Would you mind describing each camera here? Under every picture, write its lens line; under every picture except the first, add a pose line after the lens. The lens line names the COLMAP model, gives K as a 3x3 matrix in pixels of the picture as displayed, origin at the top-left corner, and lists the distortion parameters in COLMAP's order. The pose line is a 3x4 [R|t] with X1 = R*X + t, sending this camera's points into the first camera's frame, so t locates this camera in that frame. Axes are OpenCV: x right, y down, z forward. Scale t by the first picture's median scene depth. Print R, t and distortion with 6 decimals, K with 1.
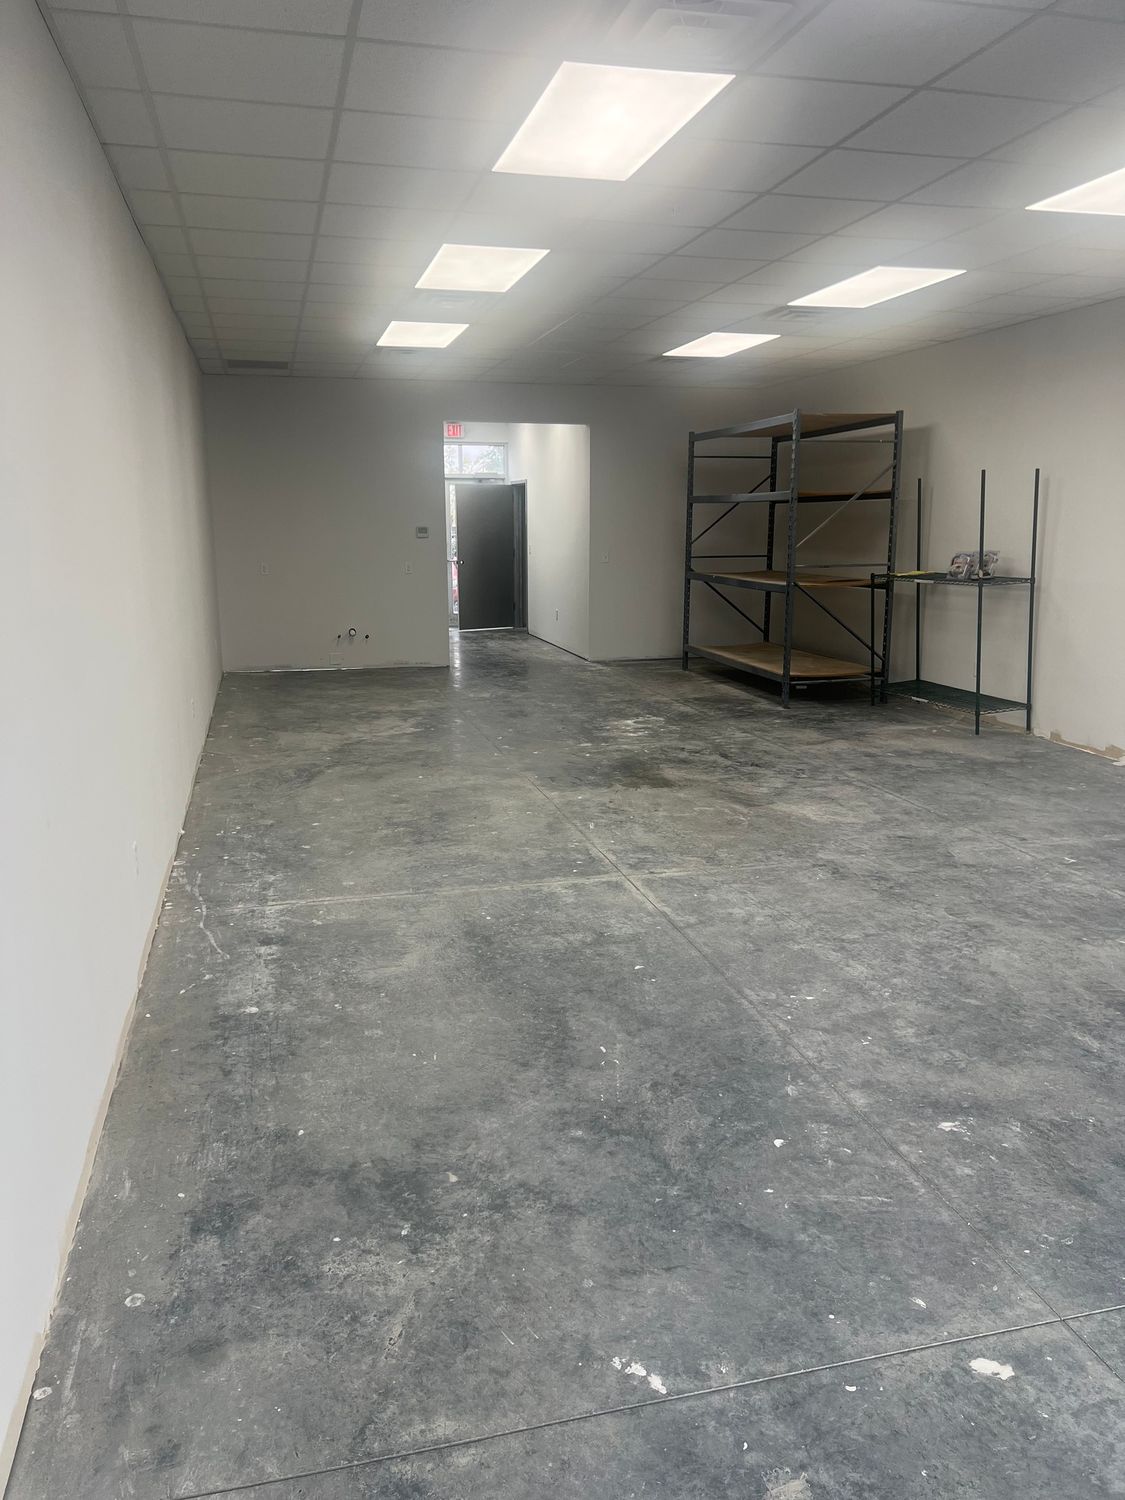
lens RADIAL K [[1137.1, 0, 565.8], [0, 1137.1, 763.6], [0, 0, 1]] dist [0.043315, -0.054341]
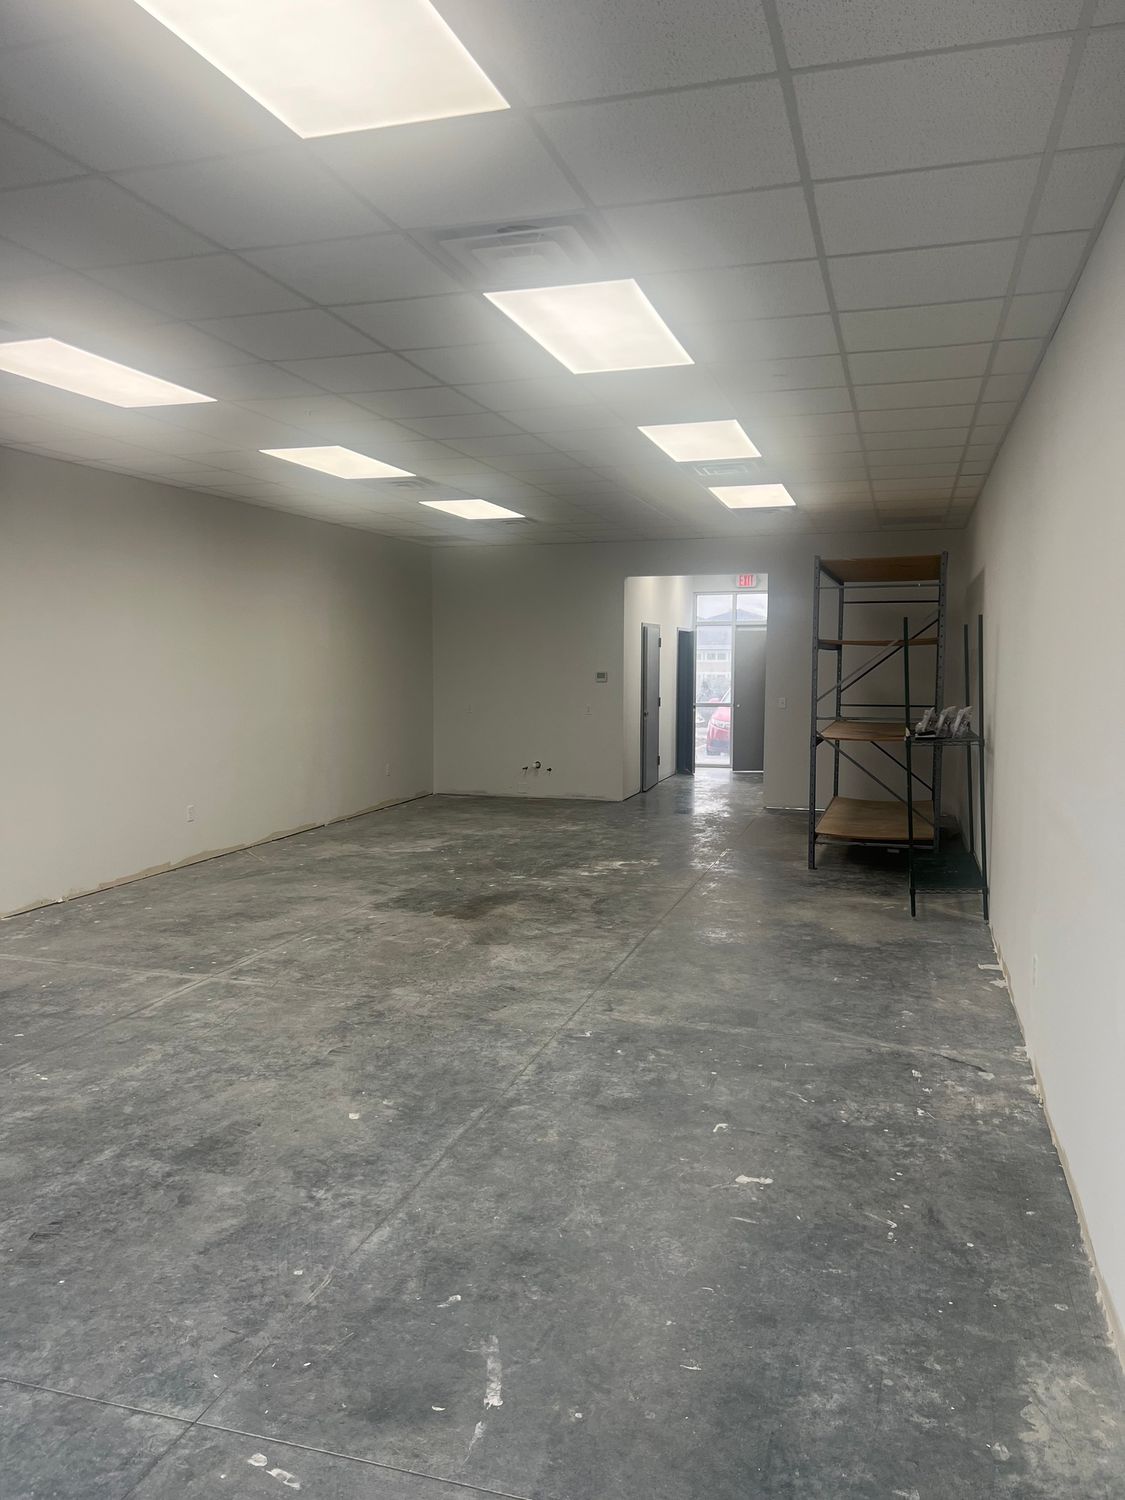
lens RADIAL K [[1137.1, 0, 565.8], [0, 1137.1, 737.7], [0, 0, 1]] dist [0.043315, -0.054341]
pose [[0.834887, 0.031798, -0.549503, 0.968902], [-0.107431, 0.988543, -0.106022, -0.057476], [0.539836, 0.147550, 0.828738, 0.184783]]
